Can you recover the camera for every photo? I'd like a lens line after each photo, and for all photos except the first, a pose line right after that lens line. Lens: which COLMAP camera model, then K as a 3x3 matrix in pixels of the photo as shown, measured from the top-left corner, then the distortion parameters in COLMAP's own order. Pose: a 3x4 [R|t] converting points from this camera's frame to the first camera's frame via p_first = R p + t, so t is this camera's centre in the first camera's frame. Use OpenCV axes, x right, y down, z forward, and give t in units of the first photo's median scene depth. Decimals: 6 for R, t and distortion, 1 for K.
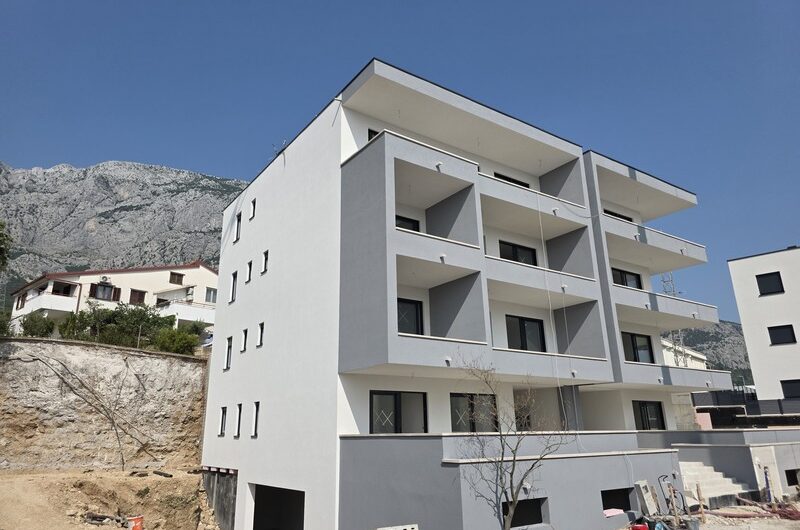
lens RADIAL K [[548.7, 0, 419.1], [0, 548.7, 267.3], [0, 0, 1]] dist [0.067648, -0.056833]
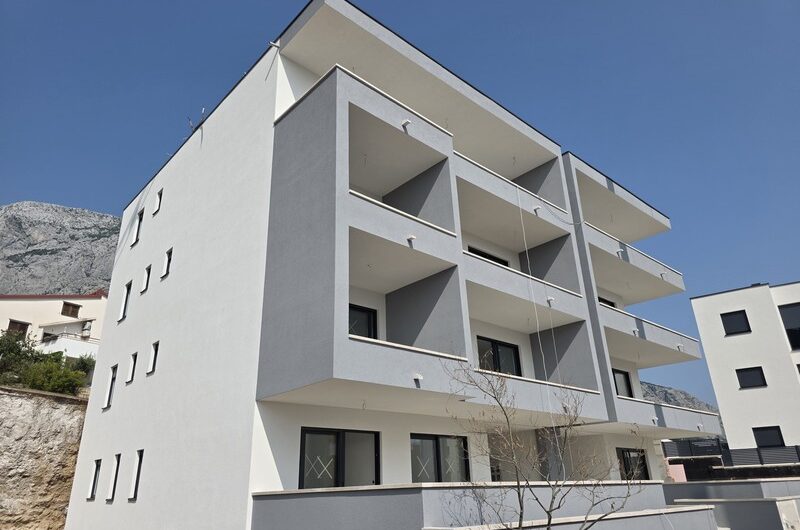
lens RADIAL K [[548.7, 0, 419.1], [0, 548.7, 267.3], [0, 0, 1]] dist [0.067648, -0.056833]
pose [[0.992907, 0.031859, 0.114546, -0.020136], [-0.020372, 0.994770, -0.100090, 0.064594], [-0.117136, 0.097047, 0.988363, 0.192735]]
